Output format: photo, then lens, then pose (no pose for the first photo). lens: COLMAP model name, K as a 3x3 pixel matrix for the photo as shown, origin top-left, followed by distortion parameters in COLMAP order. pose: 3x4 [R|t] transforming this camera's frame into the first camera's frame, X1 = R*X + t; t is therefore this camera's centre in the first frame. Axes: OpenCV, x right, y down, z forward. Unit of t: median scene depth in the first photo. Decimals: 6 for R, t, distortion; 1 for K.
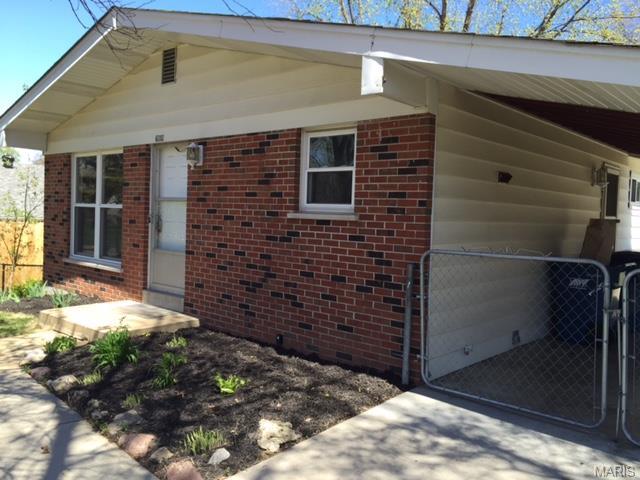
lens RADIAL K [[549.6, 0, 320.0], [0, 549.6, 240.0], [0, 0, 1]] dist [0.088353, -0.124963]
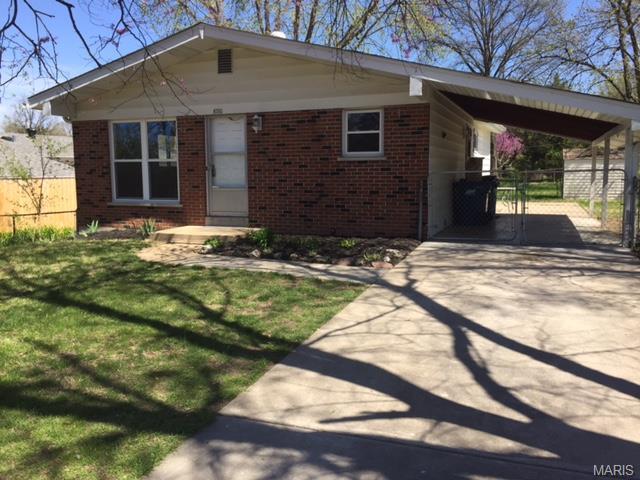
lens RADIAL K [[549.6, 0, 320.0], [0, 549.6, 240.0], [0, 0, 1]] dist [0.088353, -0.124963]
pose [[0.936946, -0.081542, 0.339827, -0.669874], [0.054428, 0.994580, 0.088587, 0.047845], [-0.345209, -0.064505, 0.936307, -0.578984]]
